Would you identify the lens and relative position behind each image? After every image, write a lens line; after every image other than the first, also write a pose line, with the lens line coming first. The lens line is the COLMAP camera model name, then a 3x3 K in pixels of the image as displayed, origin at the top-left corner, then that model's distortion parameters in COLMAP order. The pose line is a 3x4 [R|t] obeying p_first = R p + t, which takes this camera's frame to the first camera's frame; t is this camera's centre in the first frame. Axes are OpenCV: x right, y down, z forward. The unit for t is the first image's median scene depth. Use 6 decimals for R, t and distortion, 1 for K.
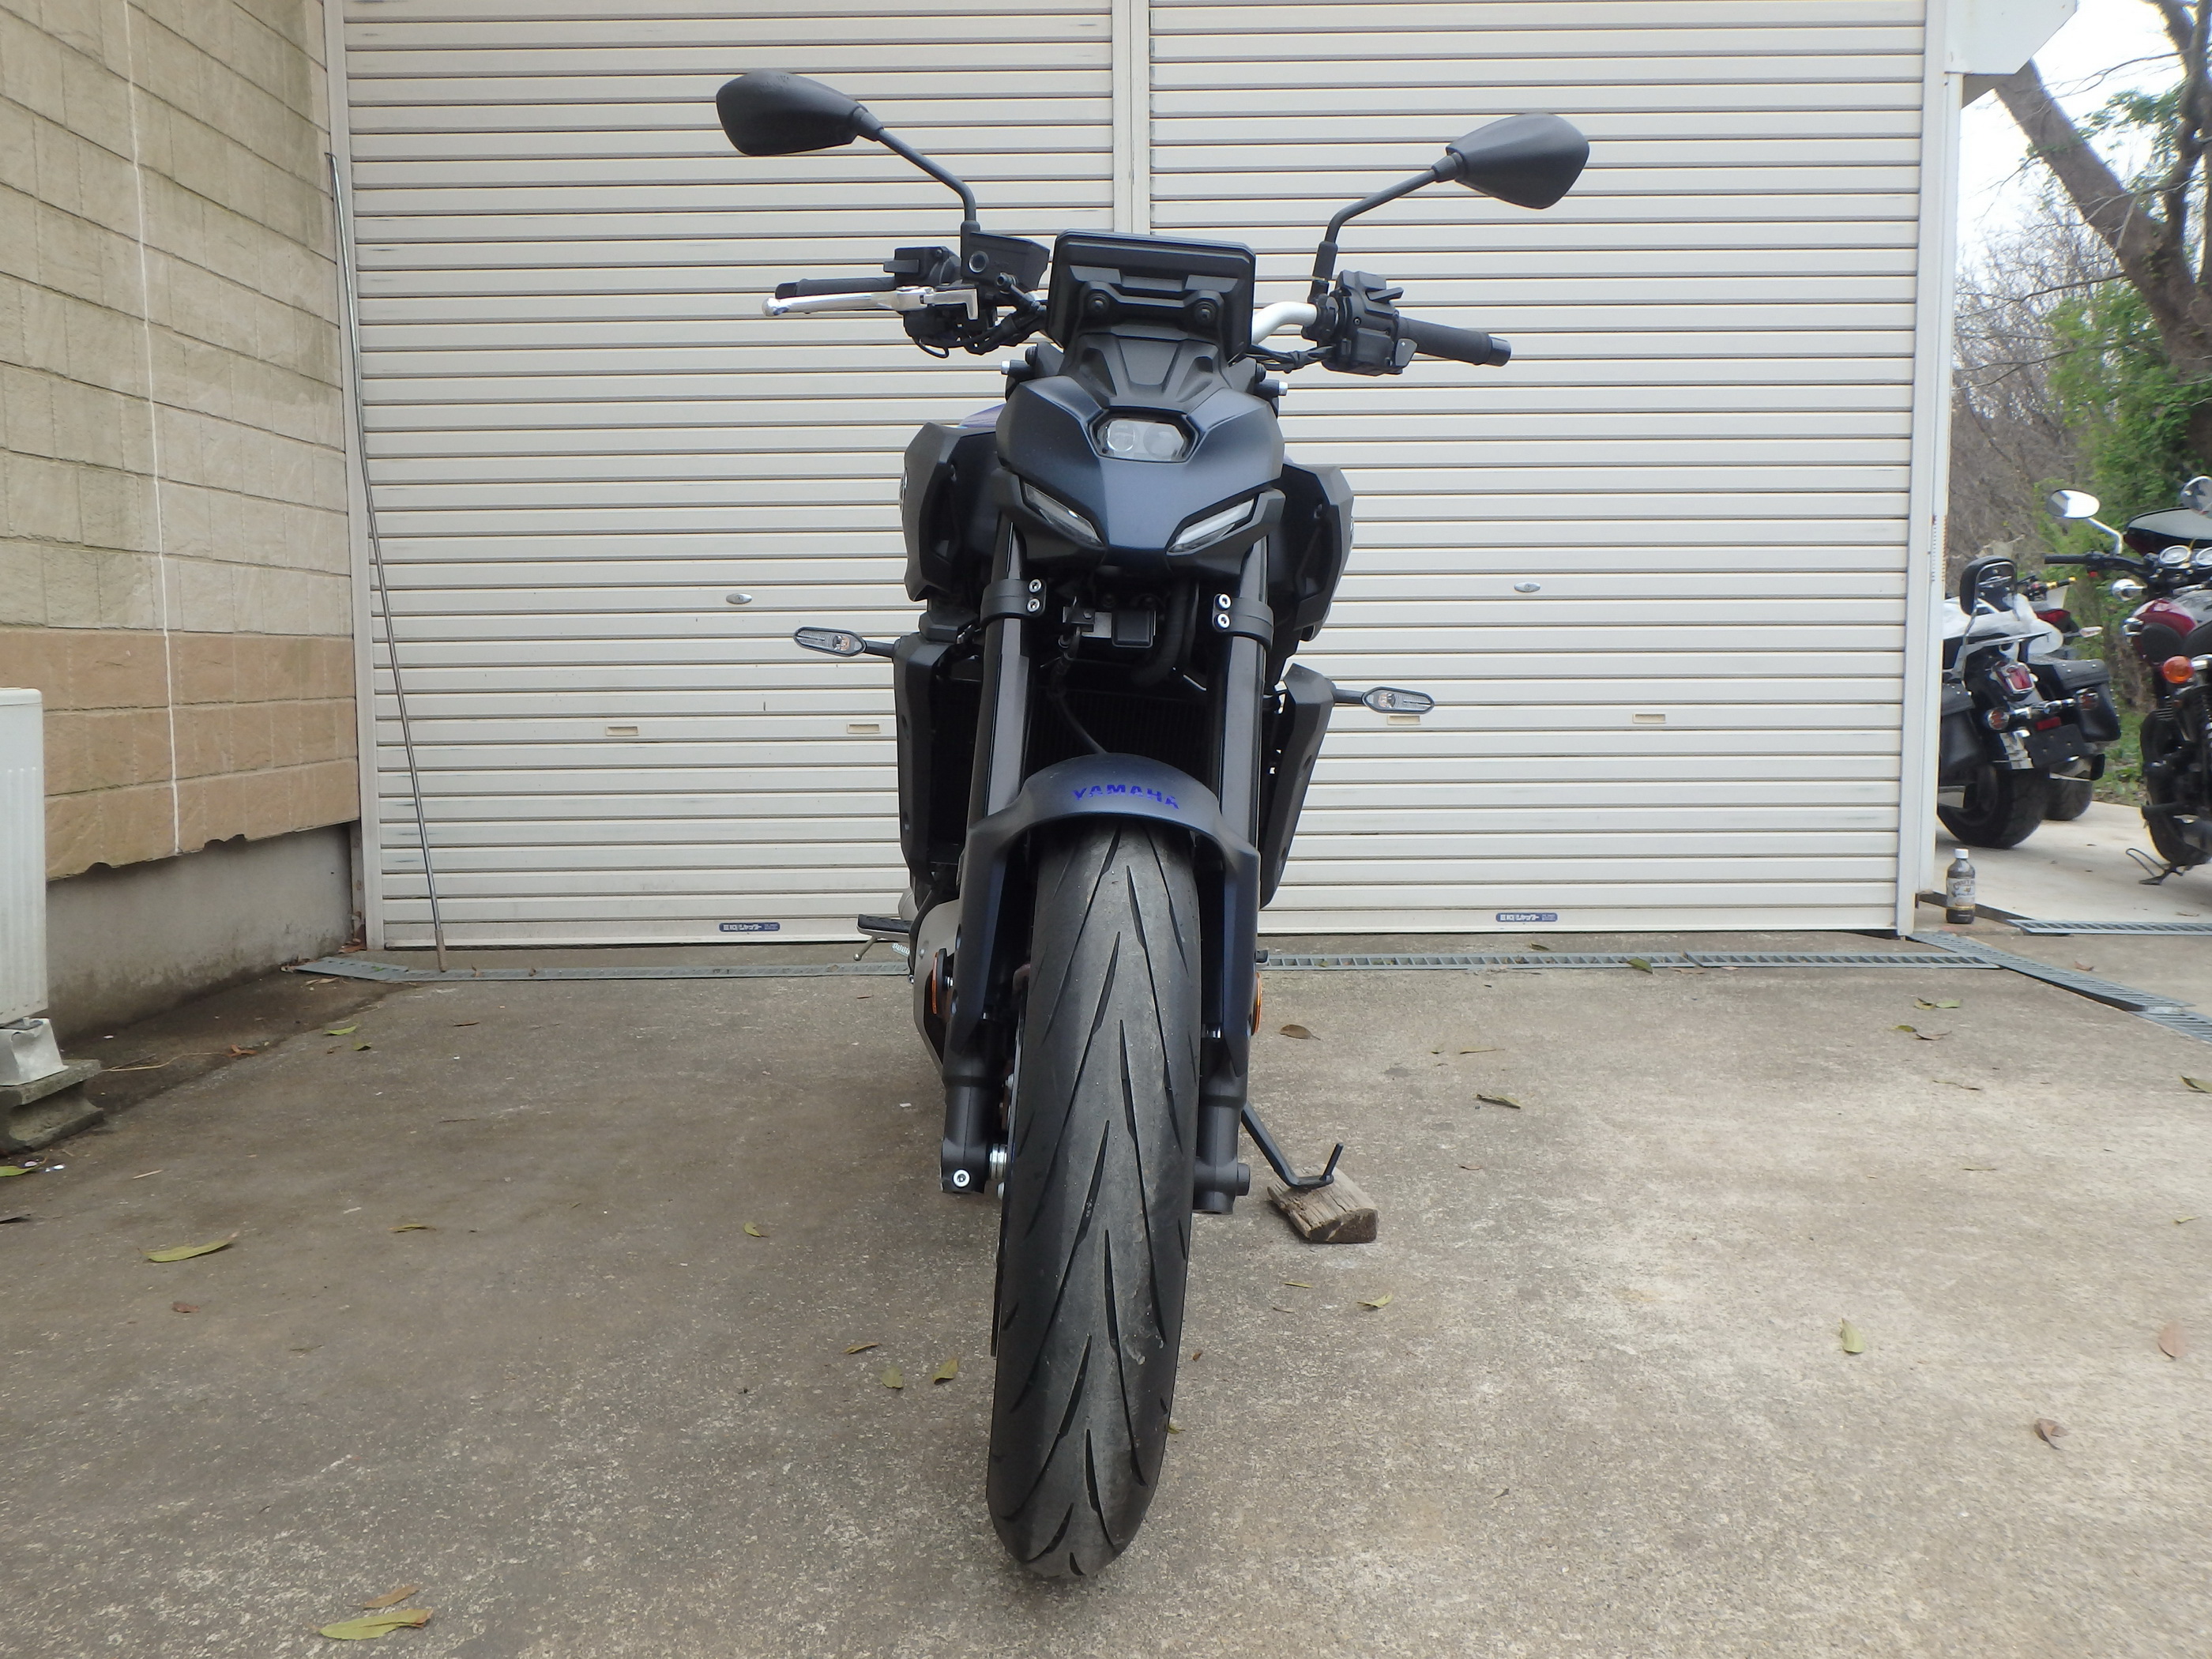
lens RADIAL K [[1701.5, 0, 1106.0], [0, 1701.5, 829.5], [0, 0, 1]] dist [0.003830, 0.016049]
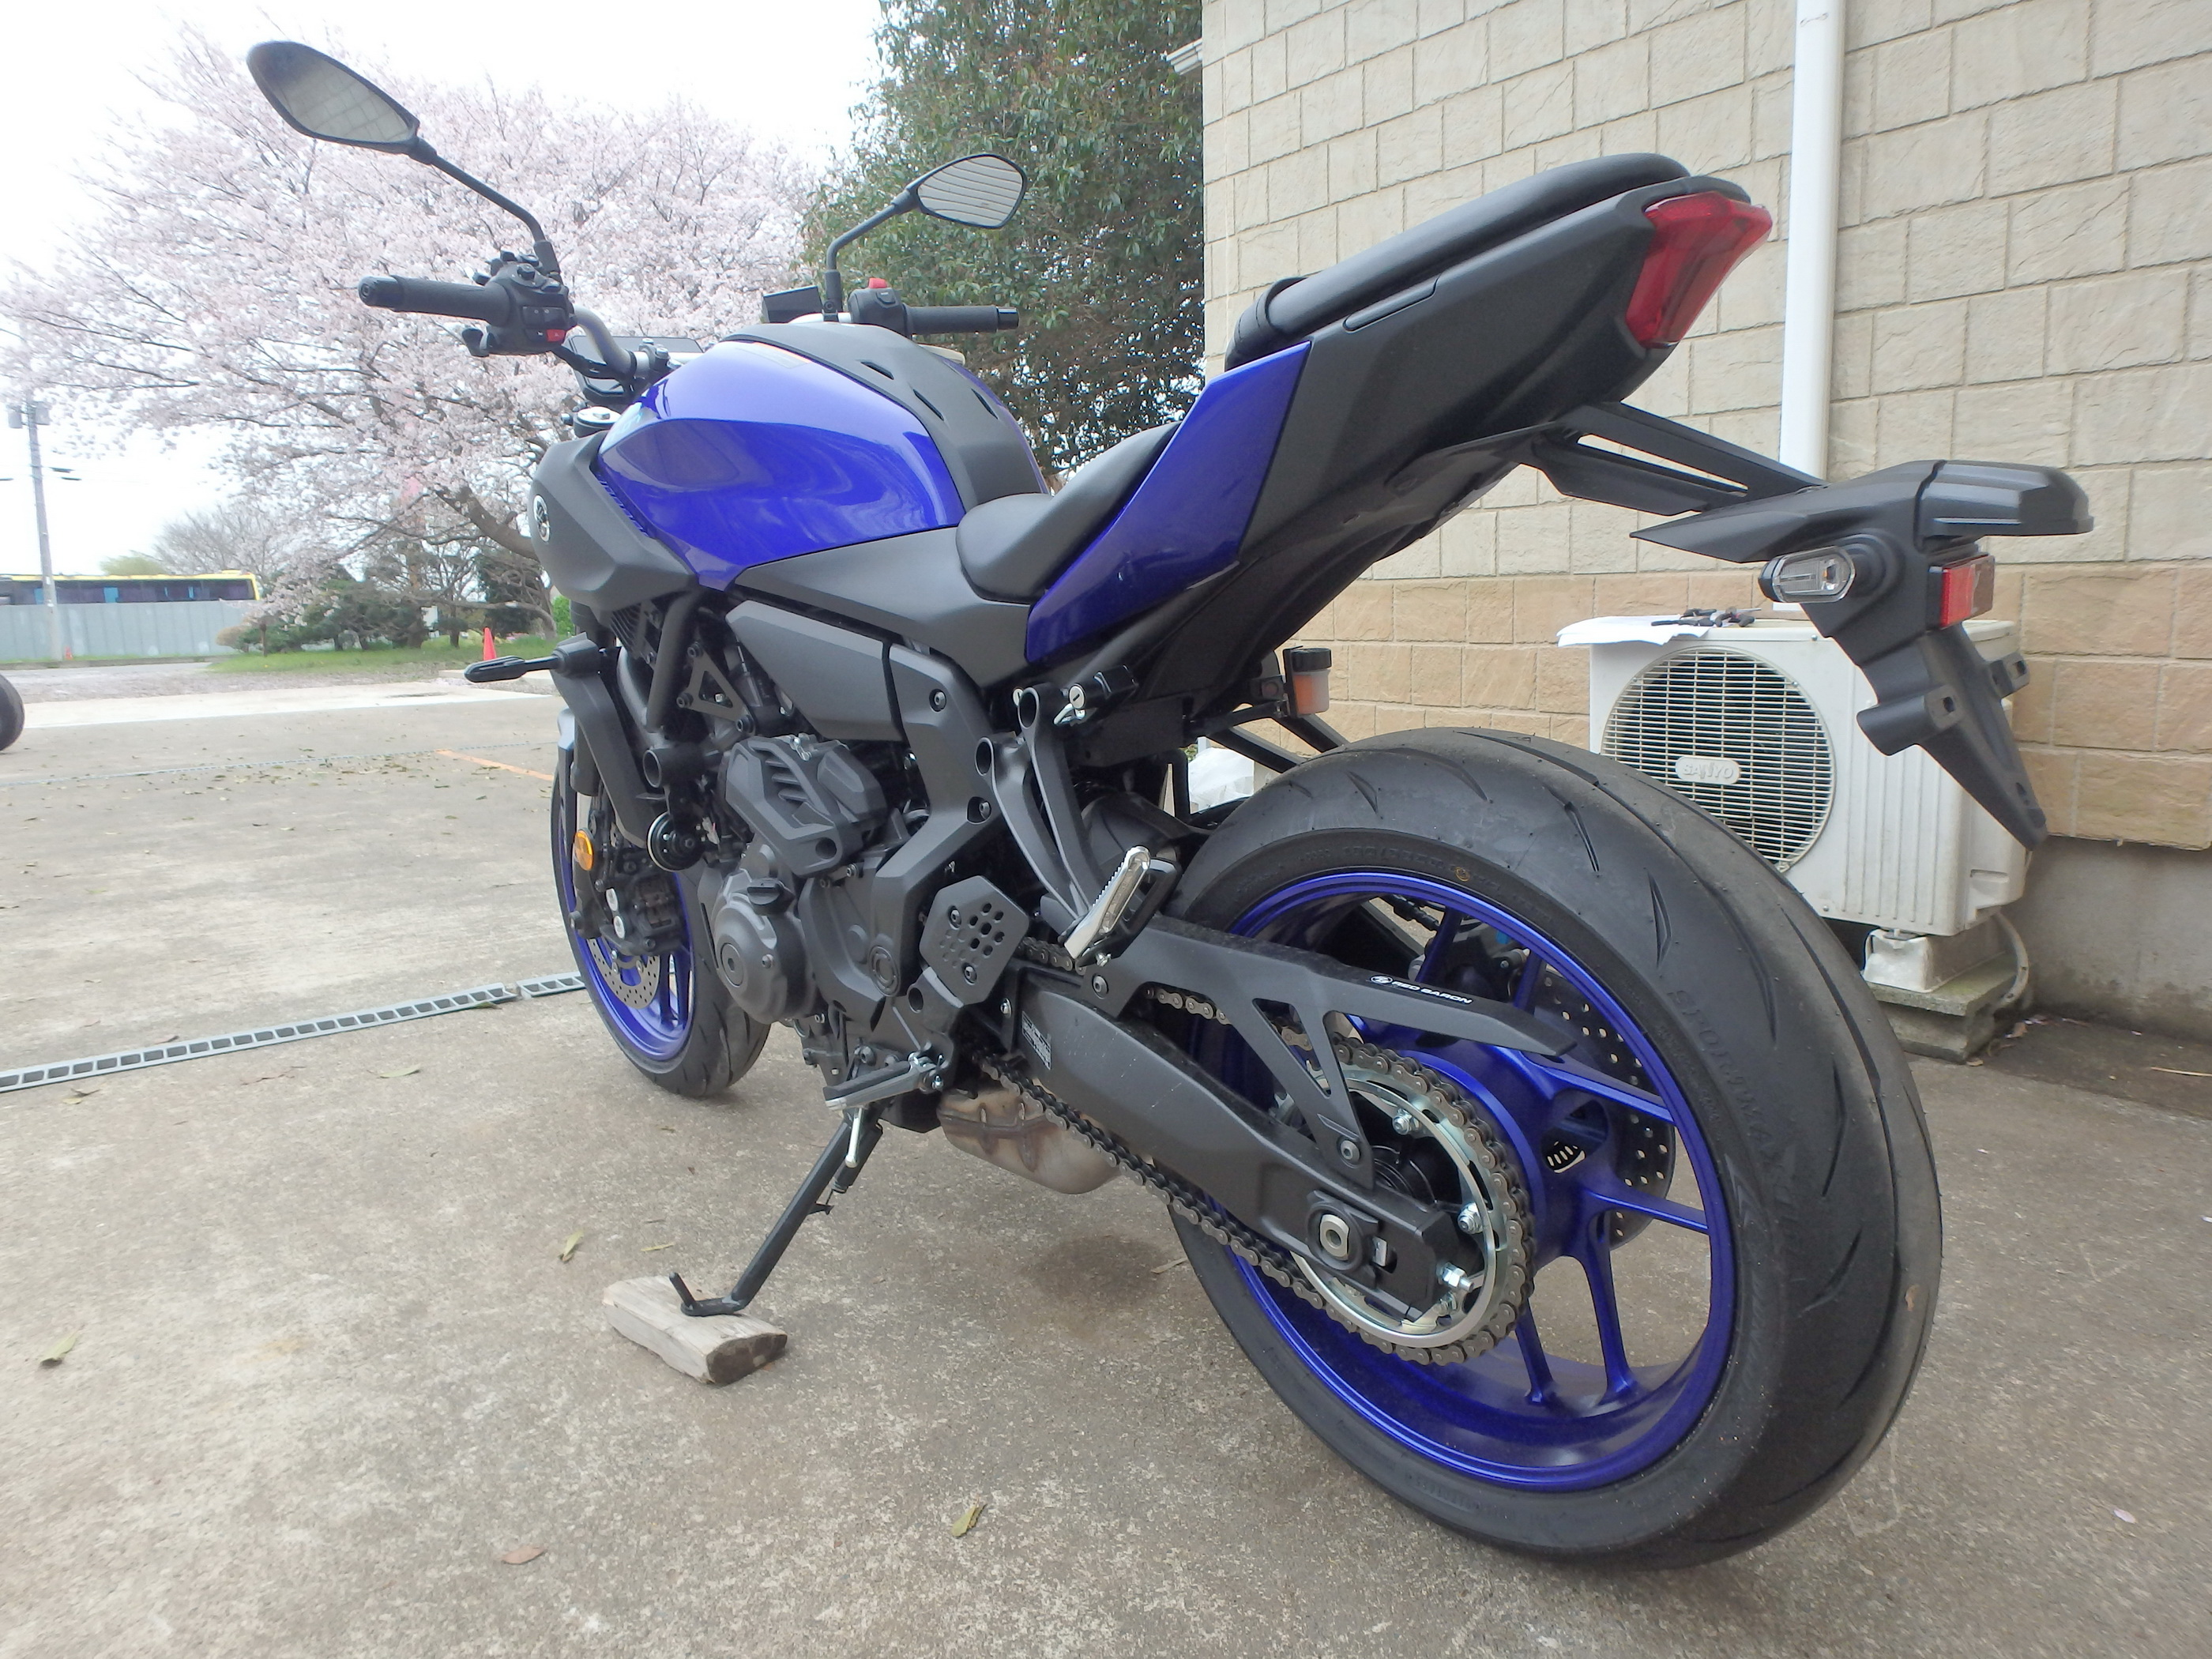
lens RADIAL K [[1359.9, 0, 1138.7], [0, 1359.9, 847.4], [0, 0, 1]] dist [-0.067691, 0.026664]
pose [[-0.749619, 0.130333, -0.648910, 0.359139], [-0.048768, 0.966879, 0.250532, -0.163578], [0.660071, 0.219450, -0.718435, 1.594882]]
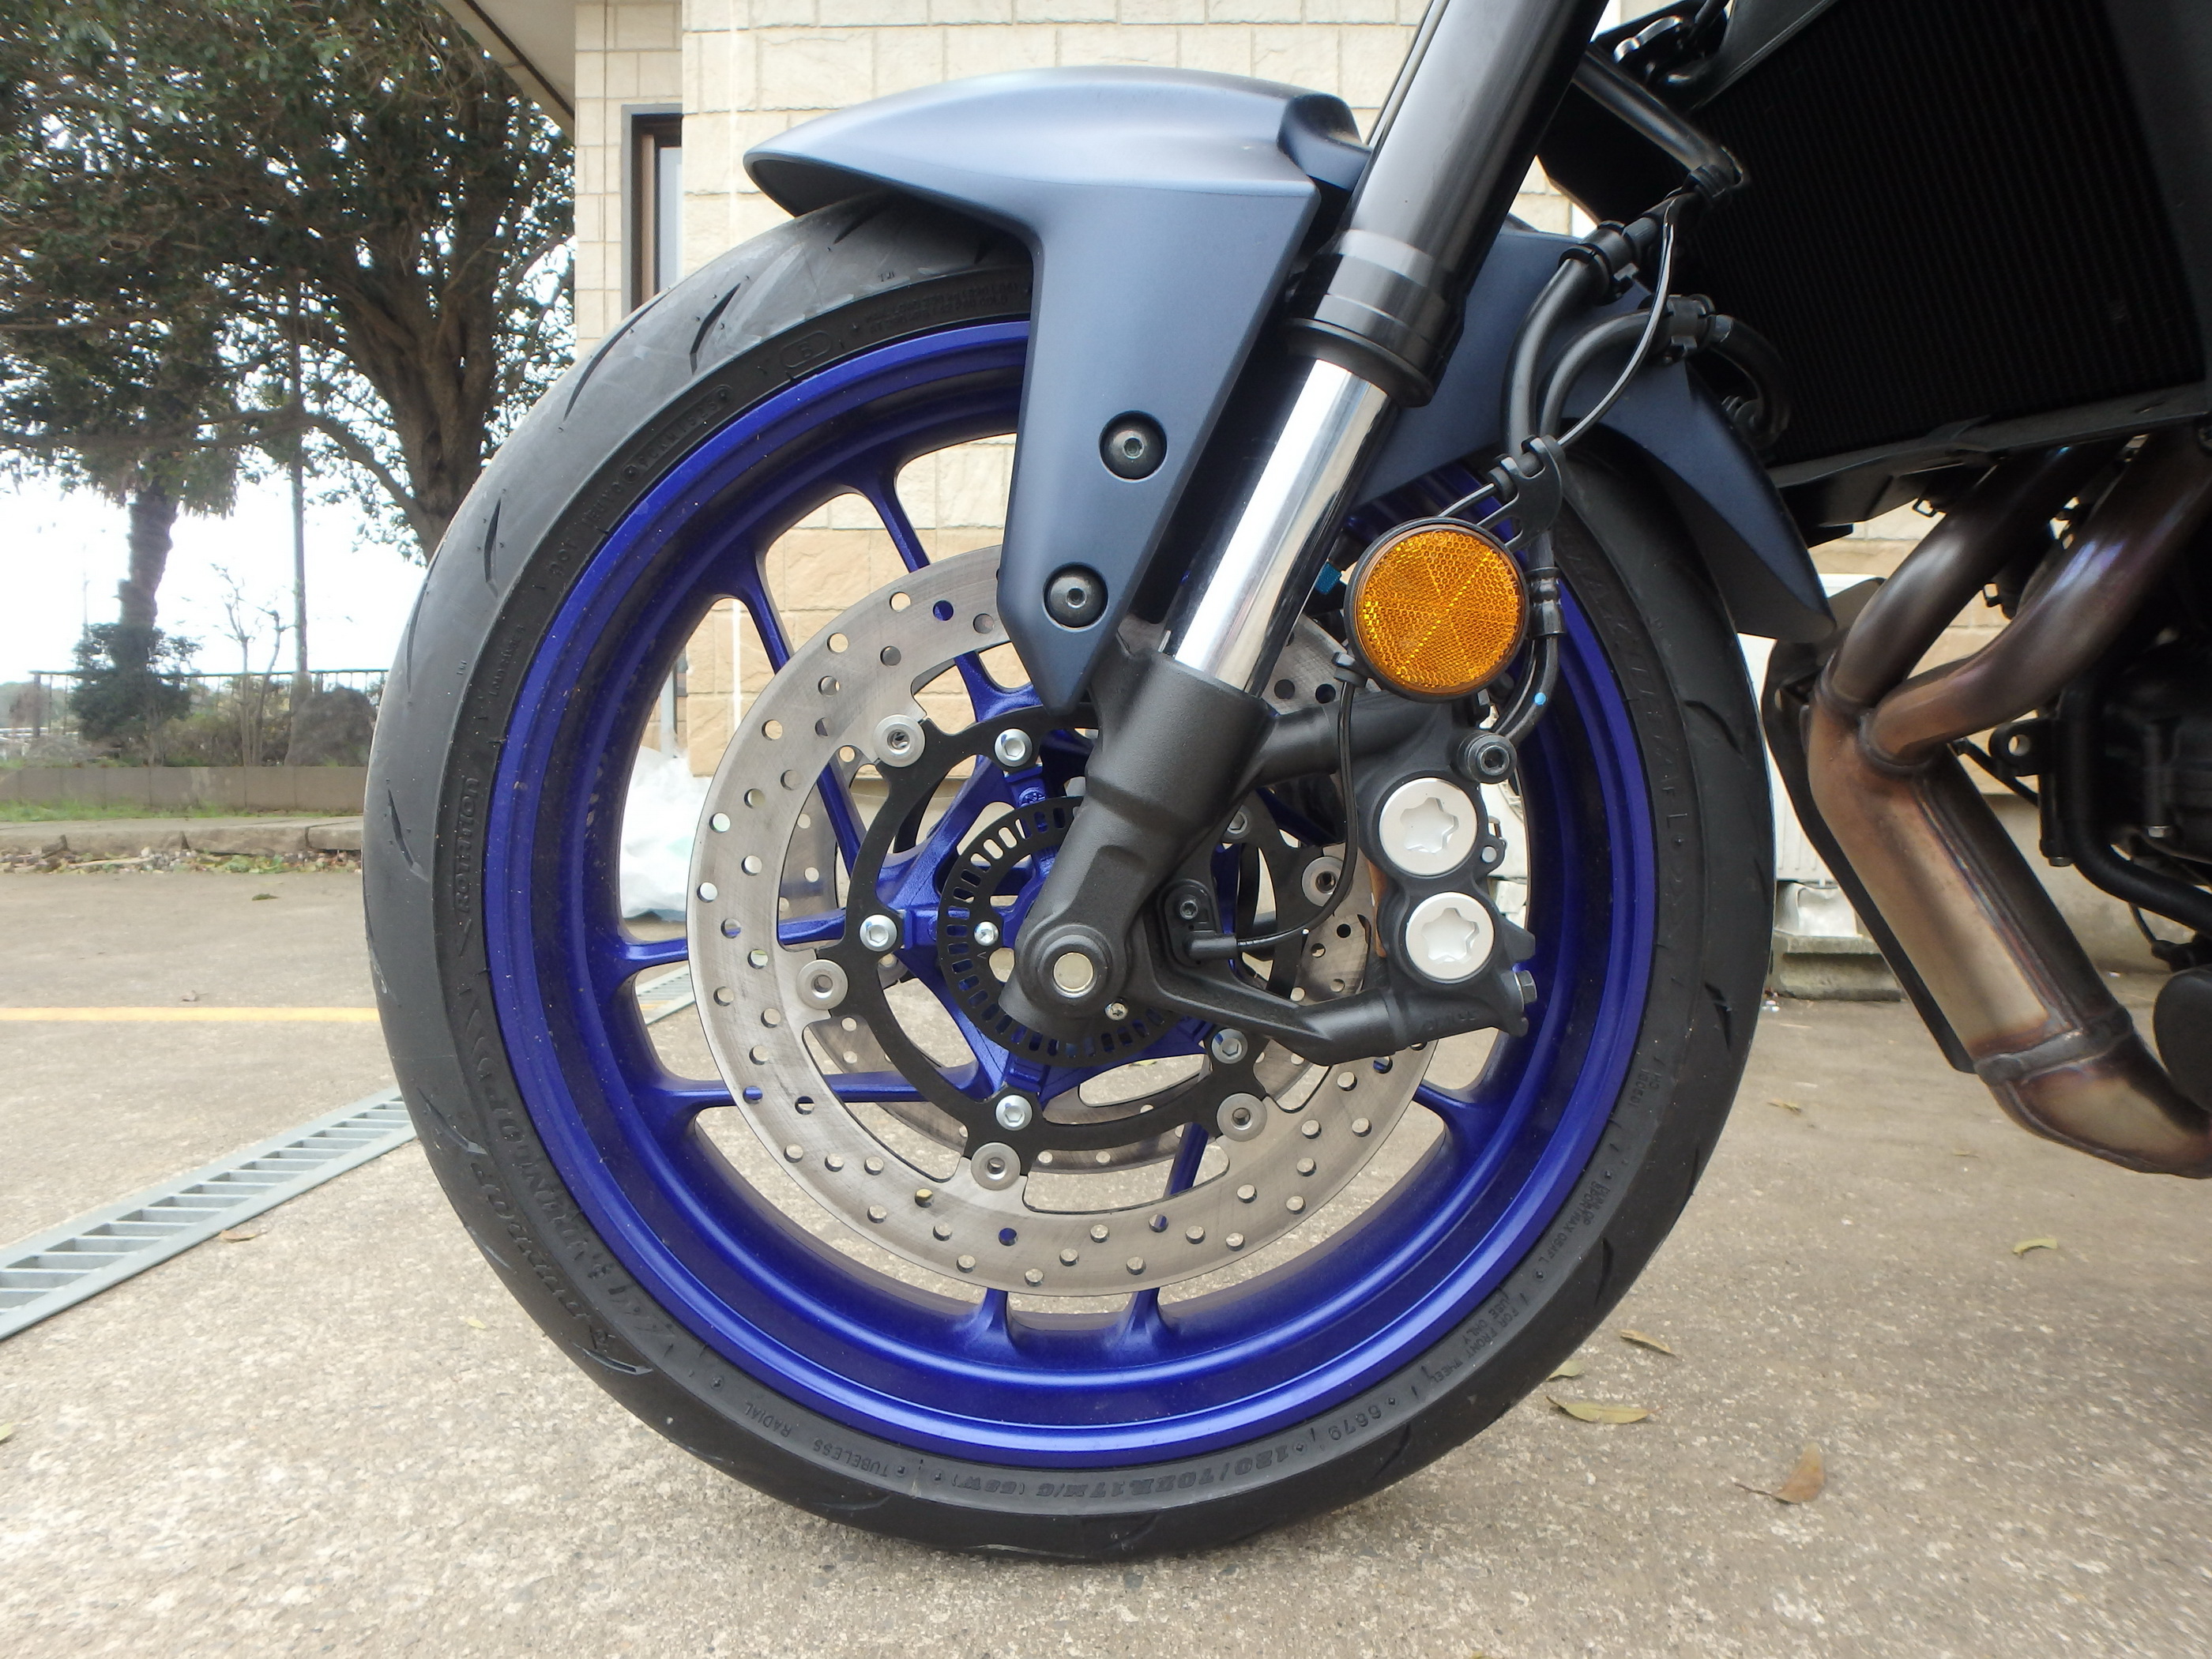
lens RADIAL K [[1337.7, 0, 1102.7], [0, 1337.7, 856.3], [0, 0, 1]] dist [-0.024219, 0.001605]
pose [[-0.013774, 0.076961, -0.996939, 0.274833], [-0.113770, 0.990438, 0.078031, 0.101922], [0.993412, 0.114496, -0.004886, 0.679586]]
